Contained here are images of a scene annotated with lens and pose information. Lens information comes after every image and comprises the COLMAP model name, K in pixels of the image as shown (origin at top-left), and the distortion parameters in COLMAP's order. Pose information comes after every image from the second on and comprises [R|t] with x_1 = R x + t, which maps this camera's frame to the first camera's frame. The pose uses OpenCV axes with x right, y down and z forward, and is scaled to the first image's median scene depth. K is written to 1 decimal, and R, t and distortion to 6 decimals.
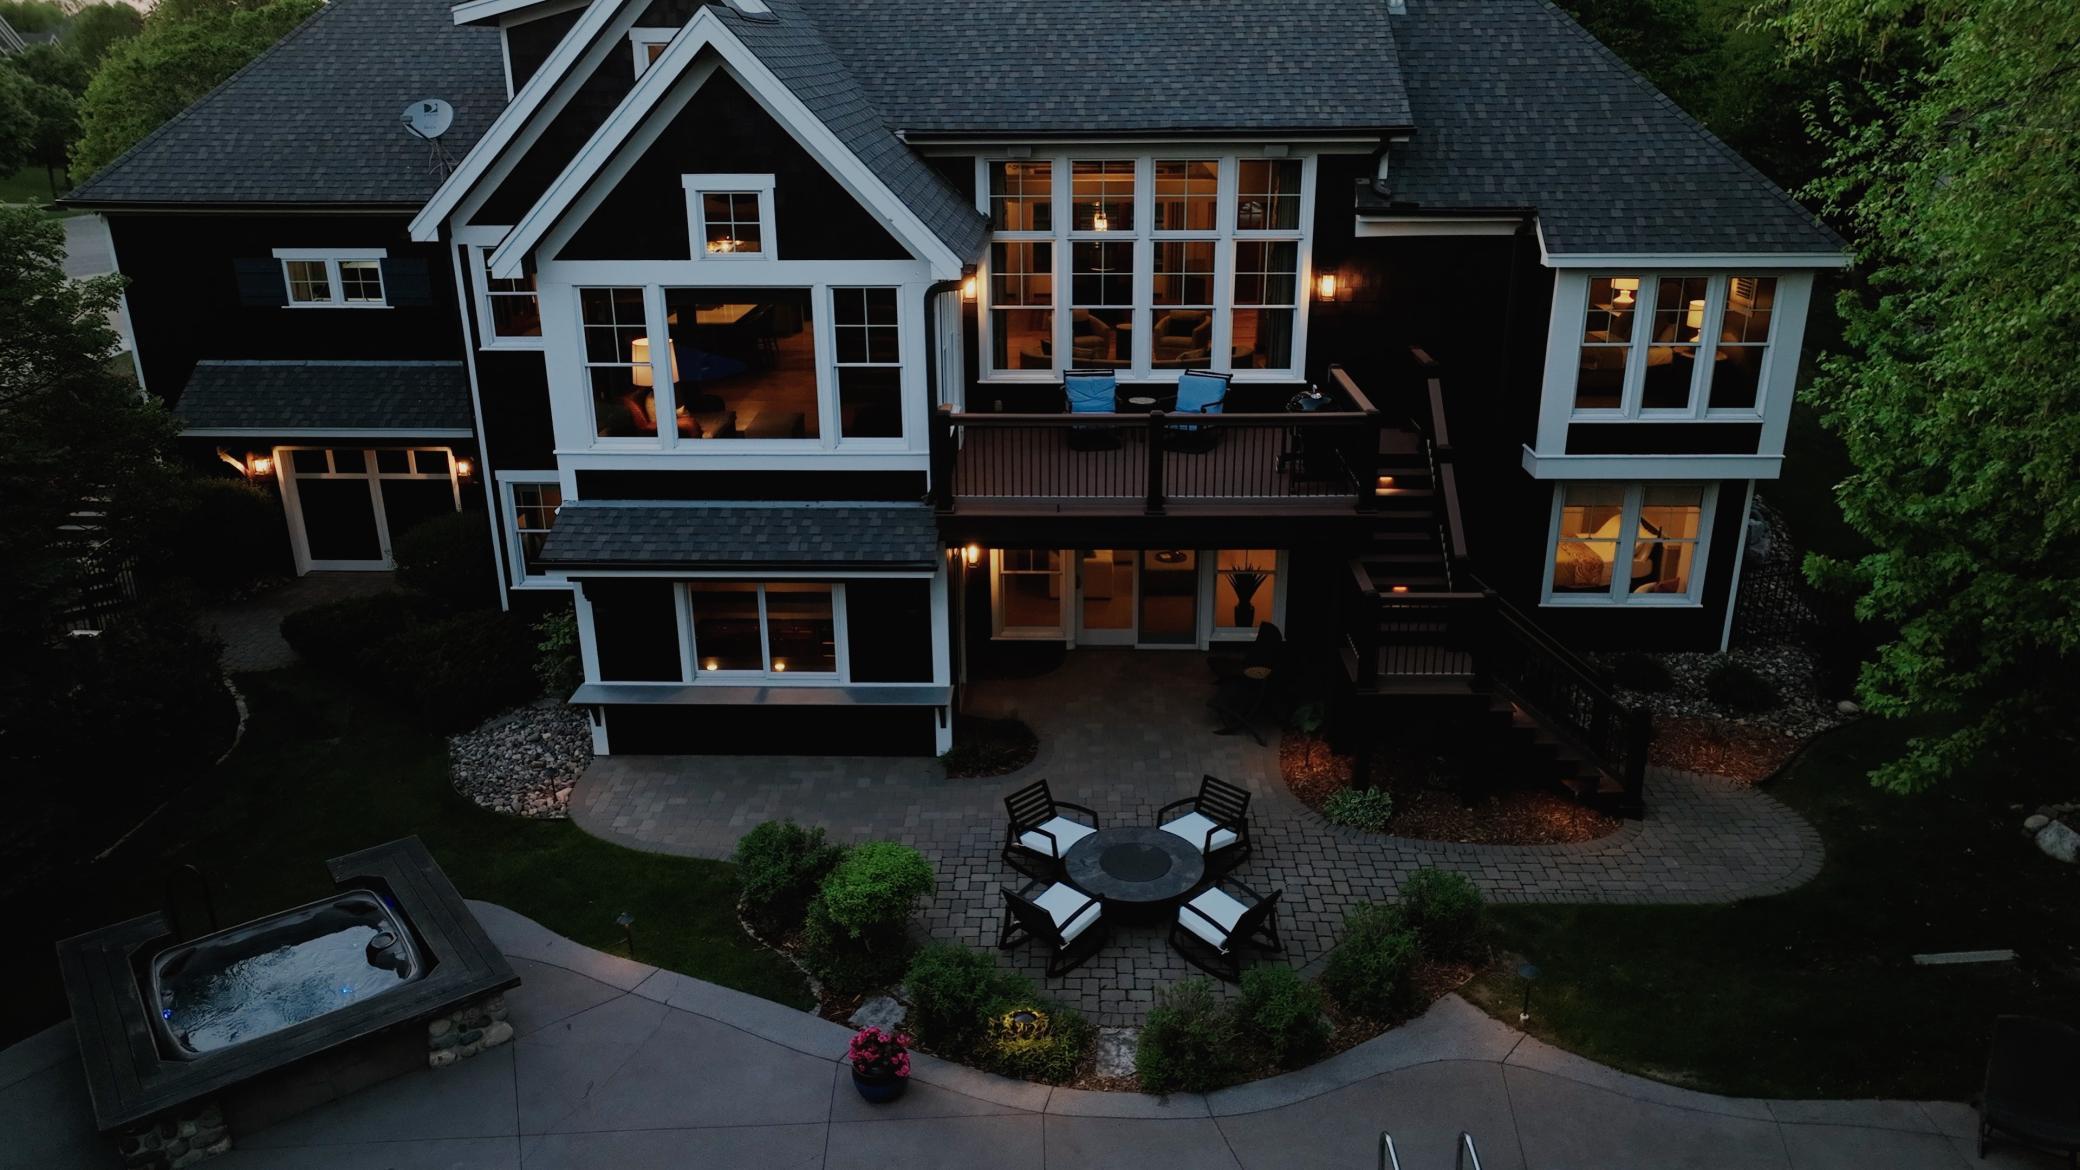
lens RADIAL K [[1451.3, 0, 1049.9], [0, 1451.3, 584.5], [0, 0, 1]] dist [0.010834, -0.000509]
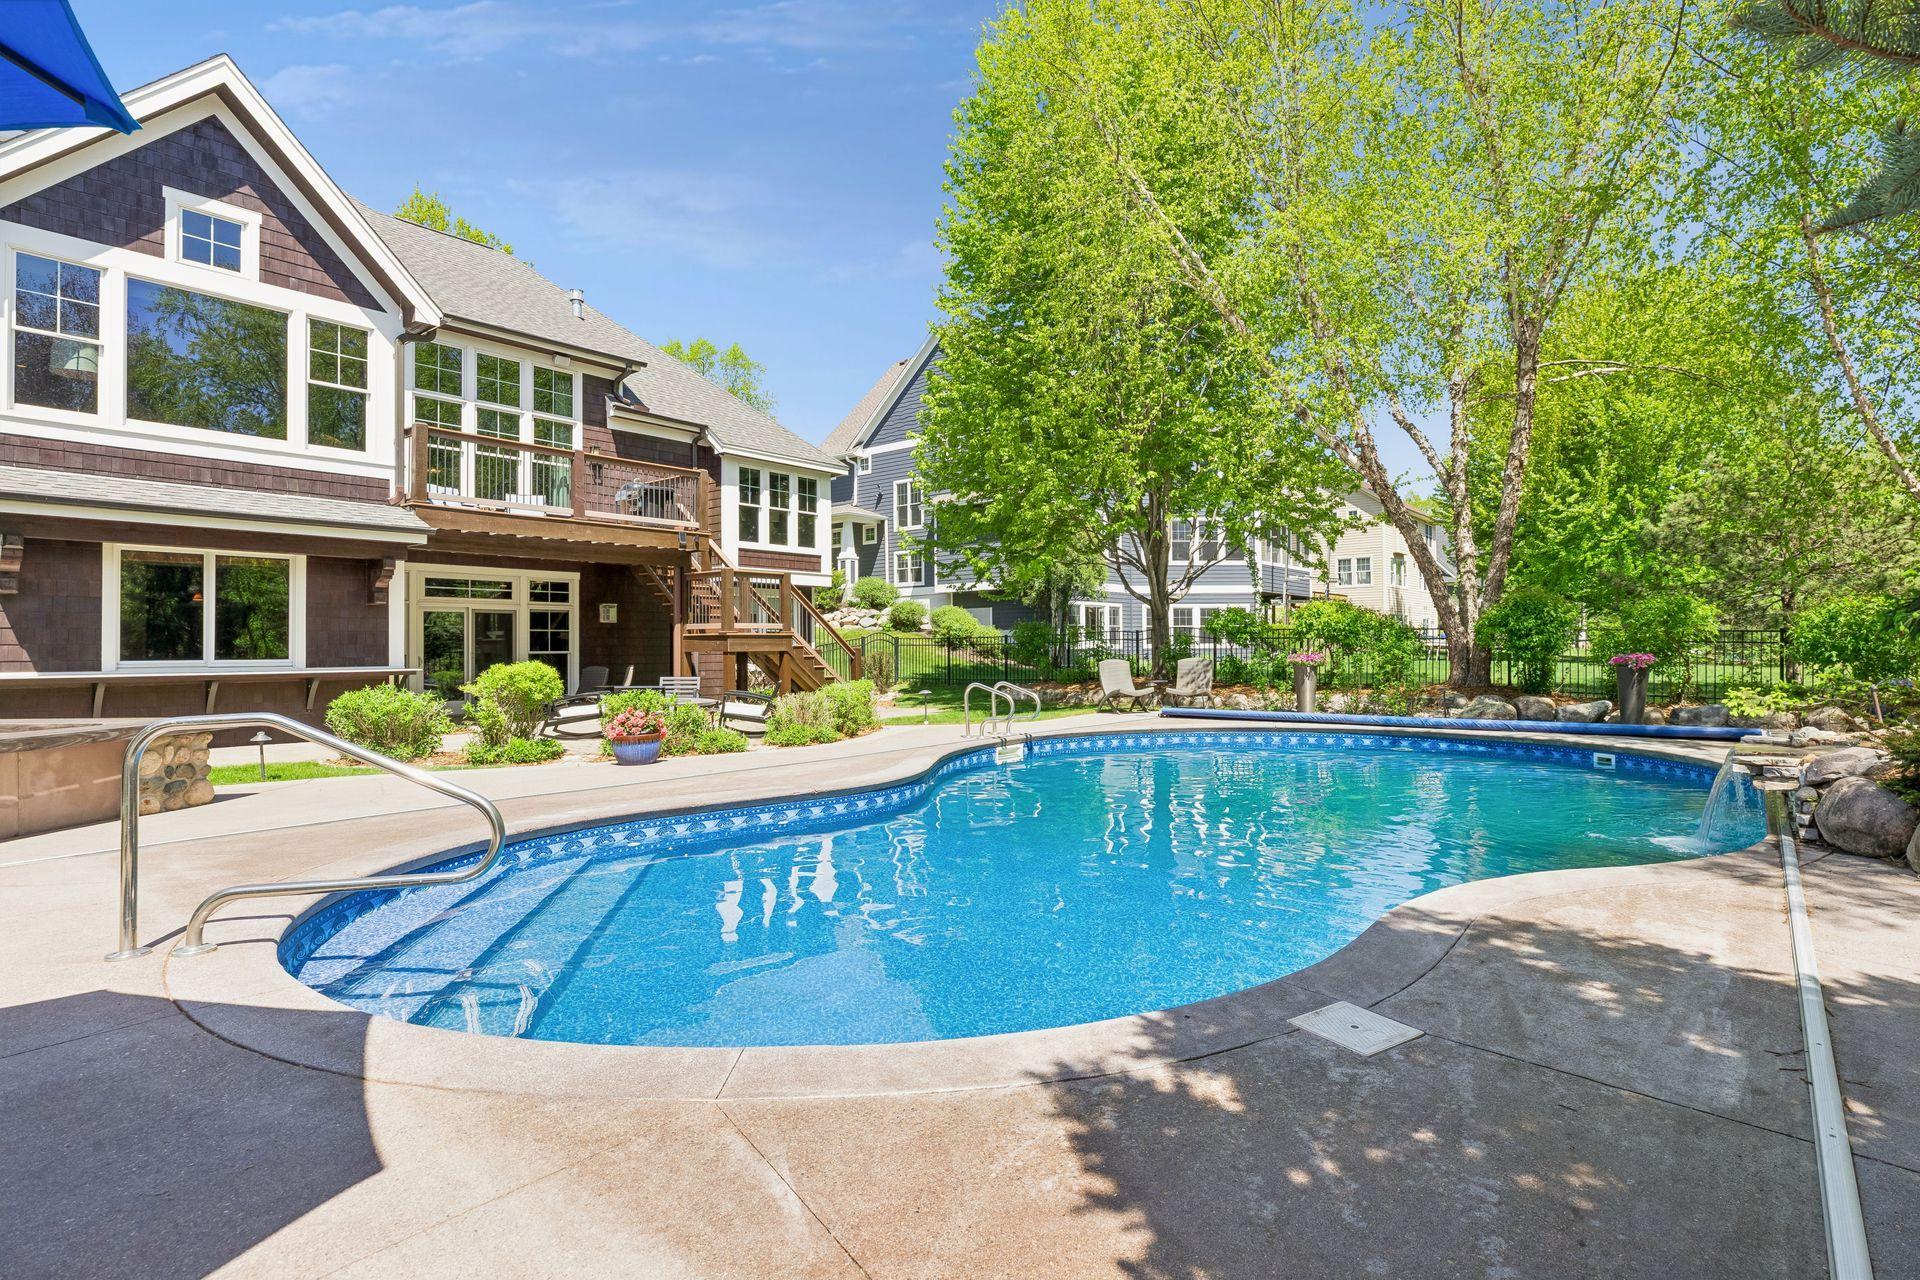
lens RADIAL K [[947.1, 0, 969.4], [0, 947.1, 636.8], [0, 0, 1]] dist [0.000257, -0.000205]
pose [[0.617198, 0.009553, 0.786750, -0.418875], [0.269052, 0.937085, -0.222448, 0.365524], [-0.739376, 0.348971, 0.575797, 0.211205]]
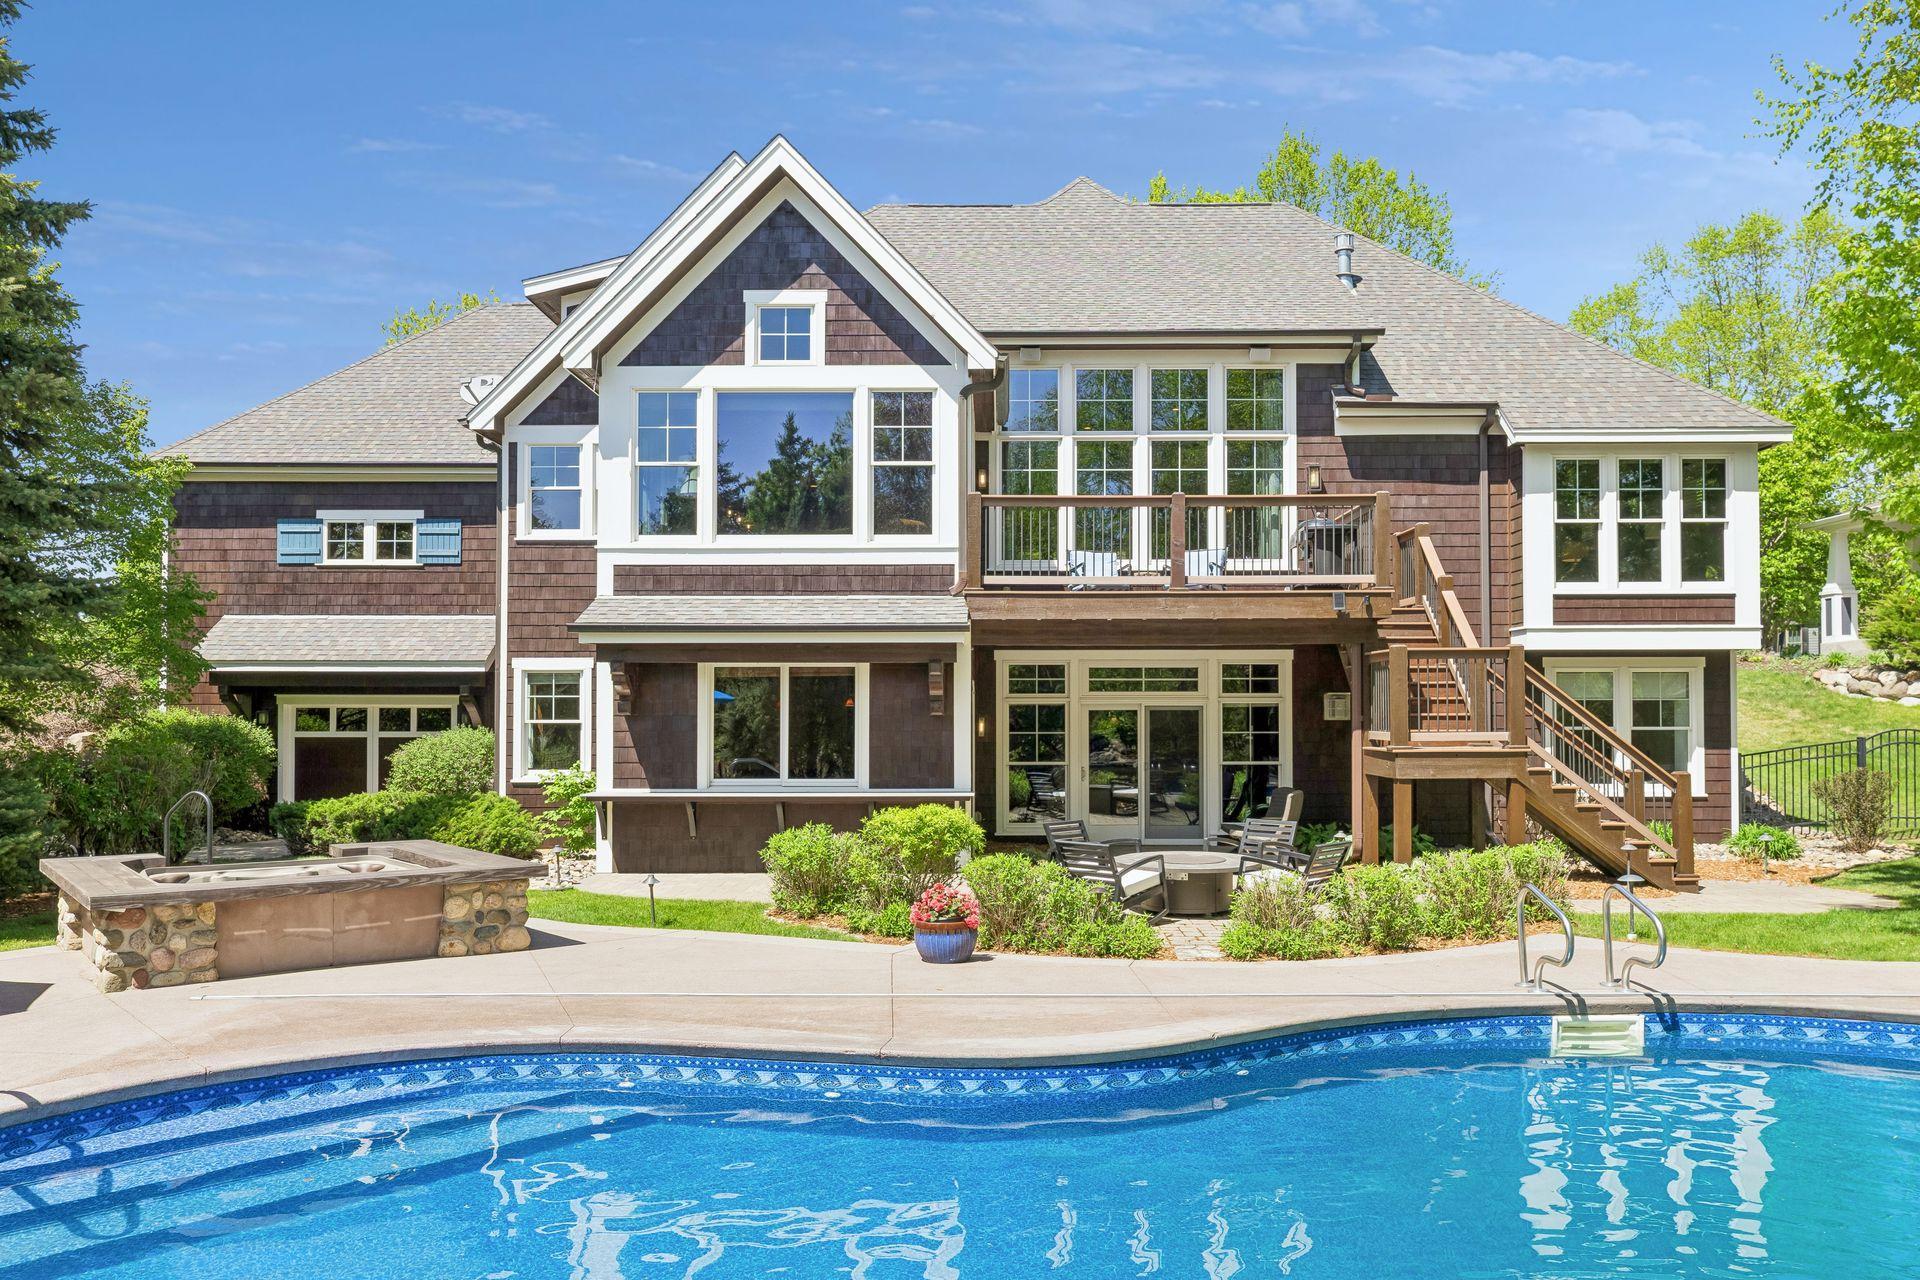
lens RADIAL K [[1419.1, 0, 996.1], [0, 1419.1, 676.0], [0, 0, 1]] dist [0.013784, 0.004780]
pose [[0.999833, 0.003992, 0.017855, -0.073207], [0.002750, 0.932041, -0.362343, 0.366490], [-0.018088, 0.362332, 0.931874, 0.082322]]
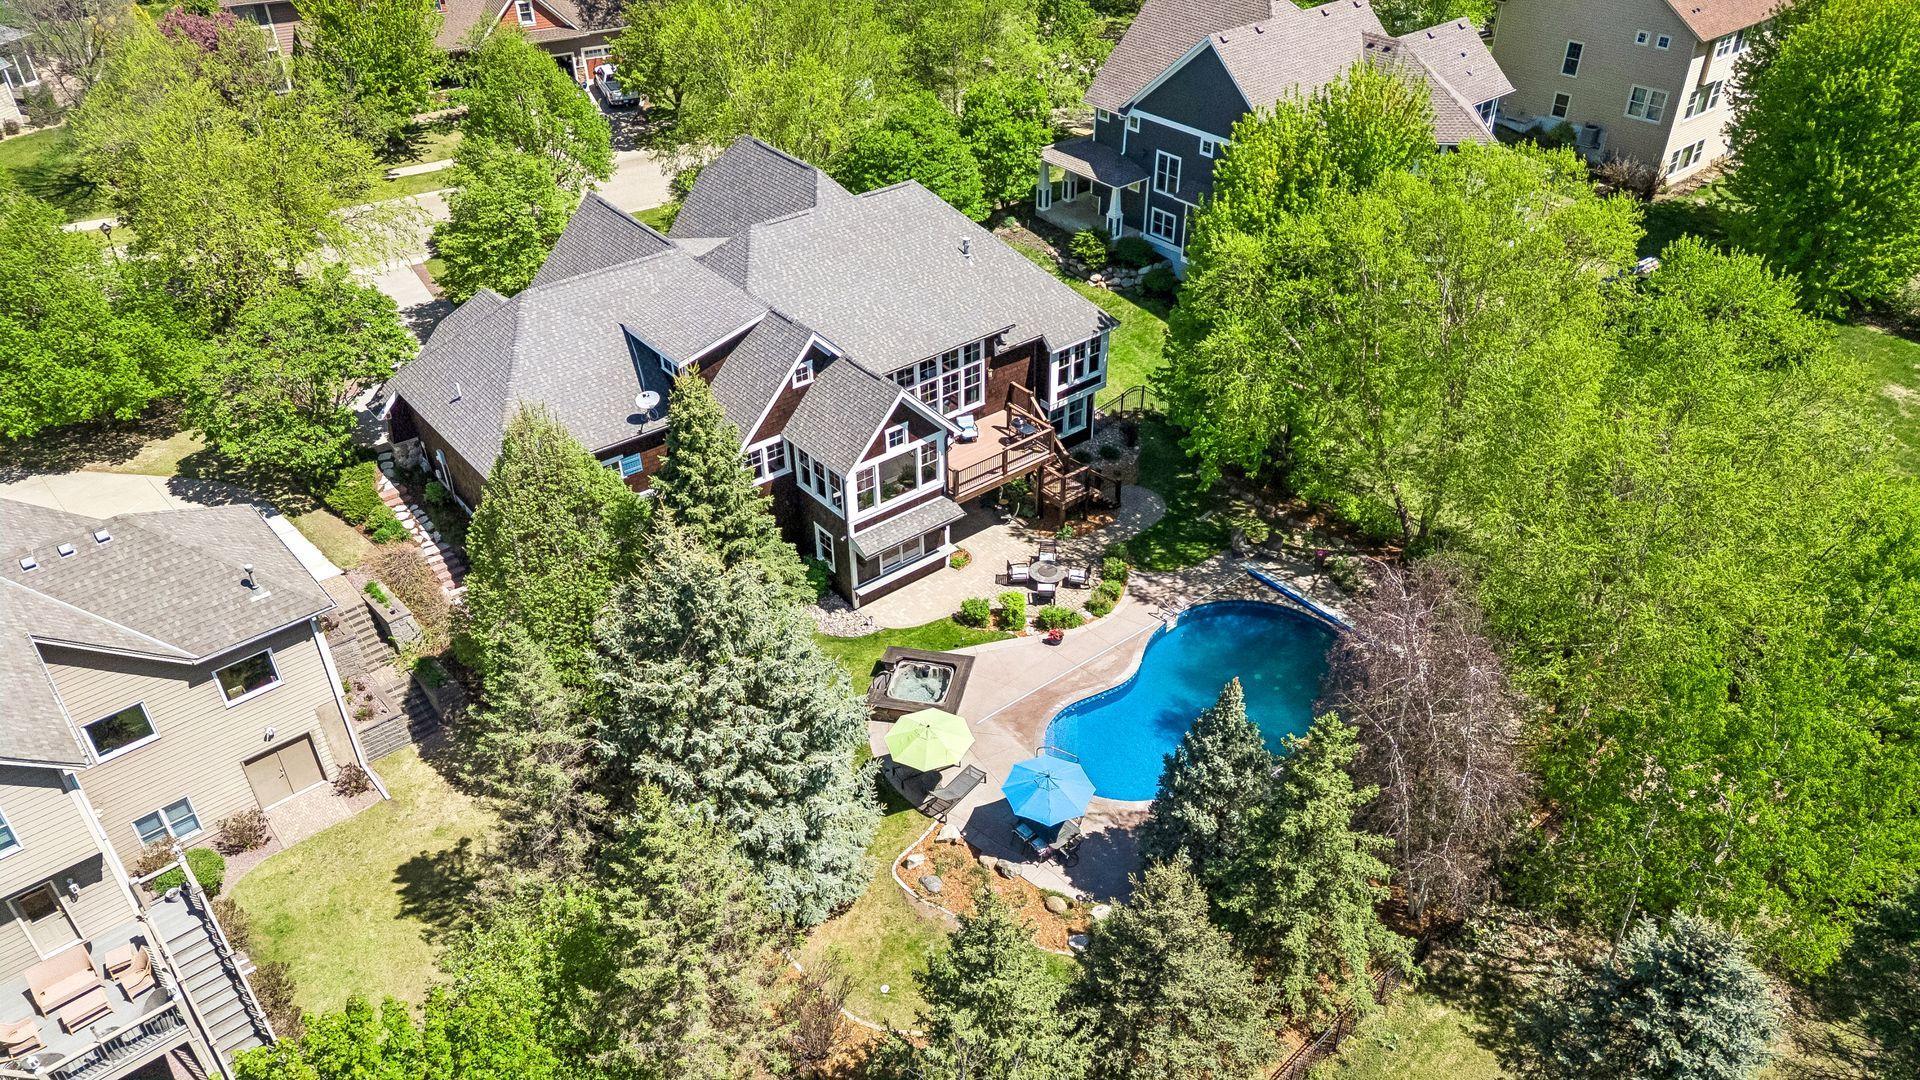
lens RADIAL K [[1329.8, 0, 964.6], [0, 1329.8, 542.6], [0, 0, 1]] dist [0.004341, -0.000139]
pose [[0.769811, -0.375464, 0.516157, -1.653901], [0.241281, 0.919856, 0.309271, -0.880540], [-0.590910, -0.113542, 0.798707, -1.438531]]
